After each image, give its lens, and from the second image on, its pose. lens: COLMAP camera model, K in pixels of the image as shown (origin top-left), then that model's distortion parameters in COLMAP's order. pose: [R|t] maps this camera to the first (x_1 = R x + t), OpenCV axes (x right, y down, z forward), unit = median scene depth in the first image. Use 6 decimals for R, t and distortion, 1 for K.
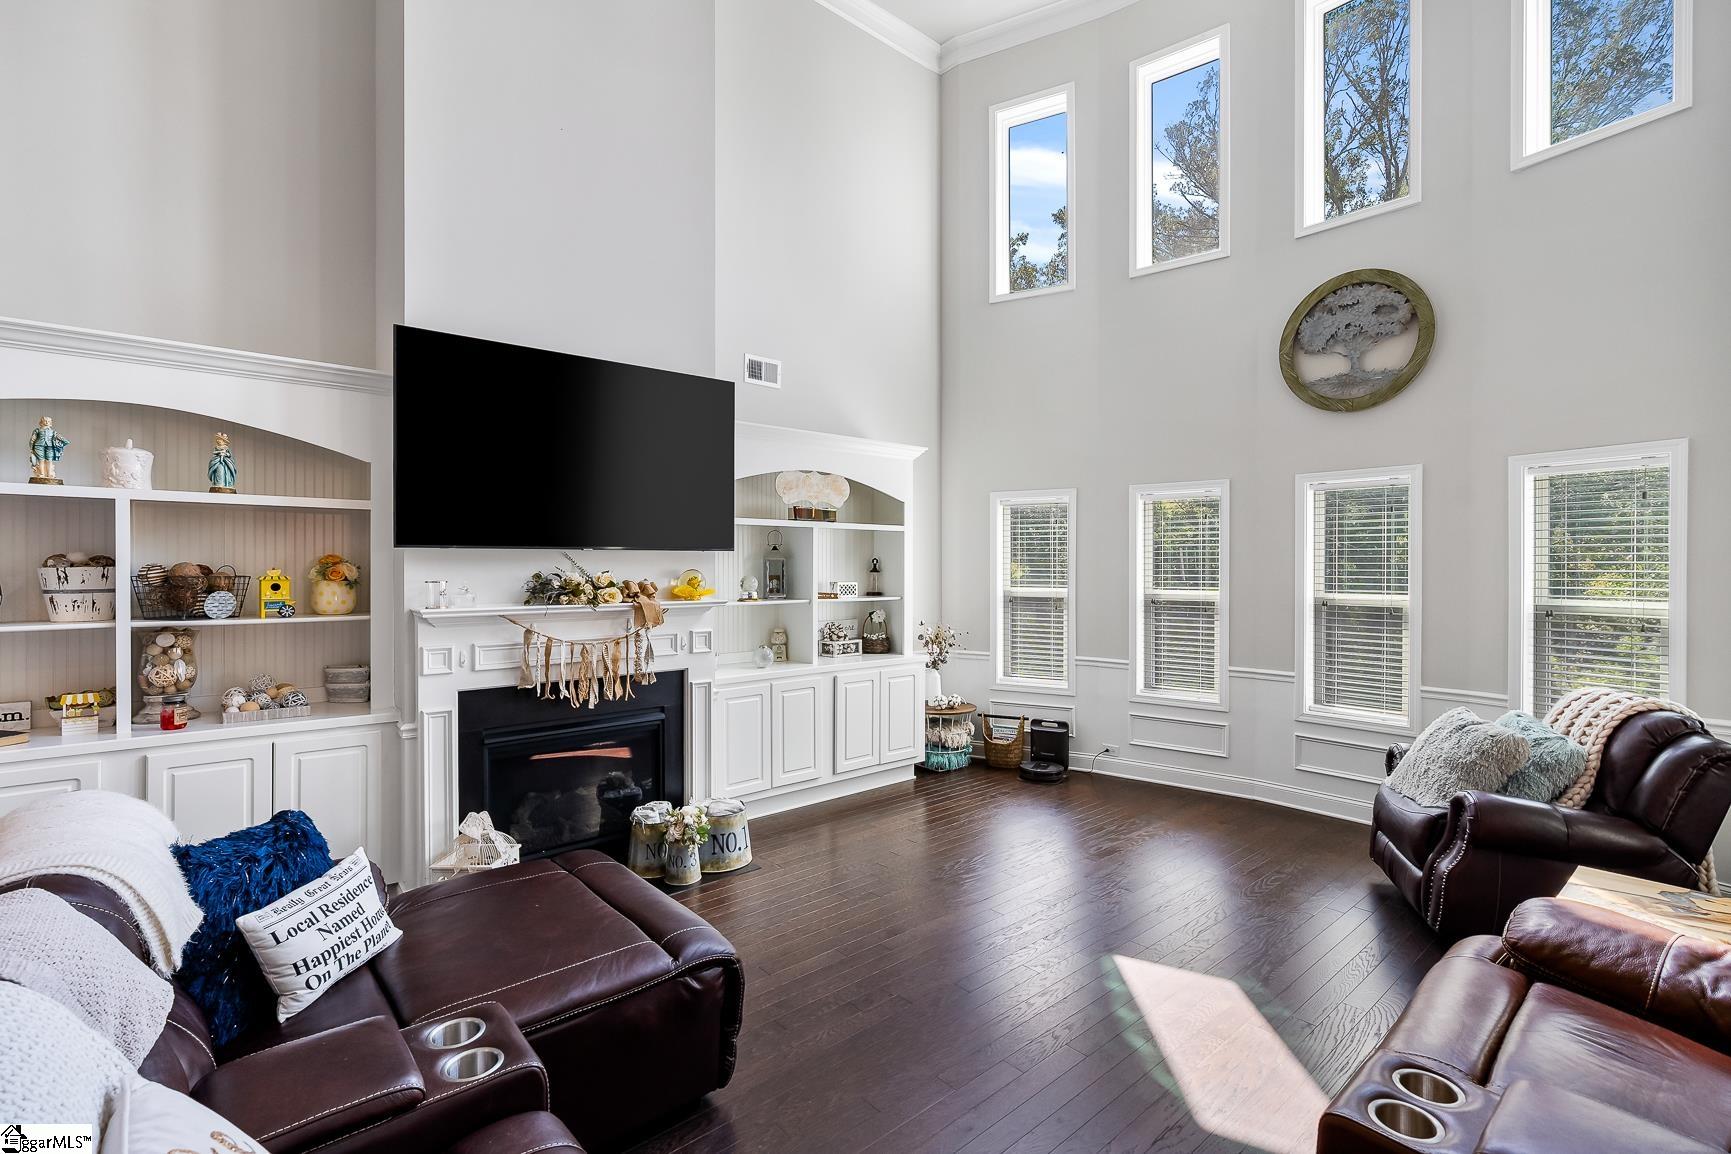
lens RADIAL K [[803.5, 0, 864.8], [0, 803.5, 574.8], [0, 0, 1]] dist [-0.001407, 0.000056]
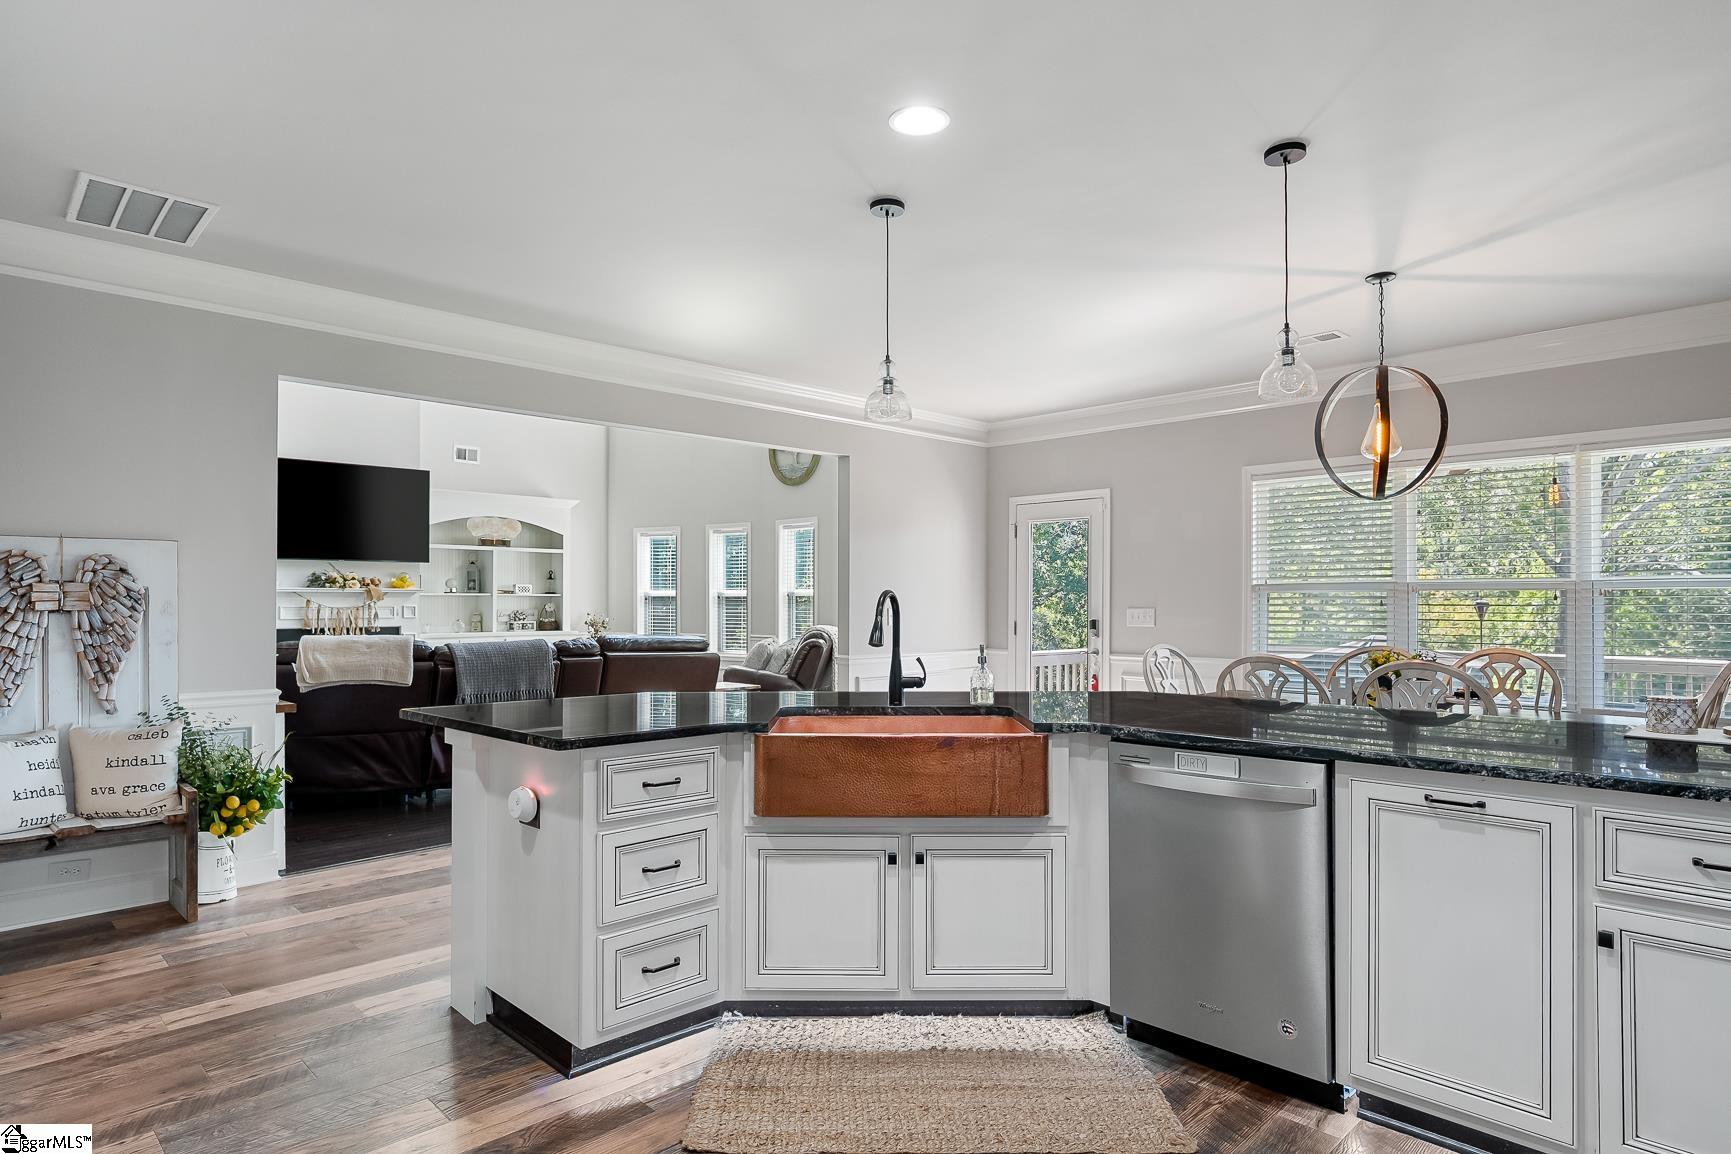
lens RADIAL K [[993.6, 0, 867.7], [0, 993.6, 580.0], [0, 0, 1]] dist [0.005455, 0.000205]
pose [[0.996991, 0.000614, 0.077521, 0.655956], [0.001828, 0.999504, -0.031435, 0.082359], [-0.077502, 0.031482, 0.996495, -1.332941]]
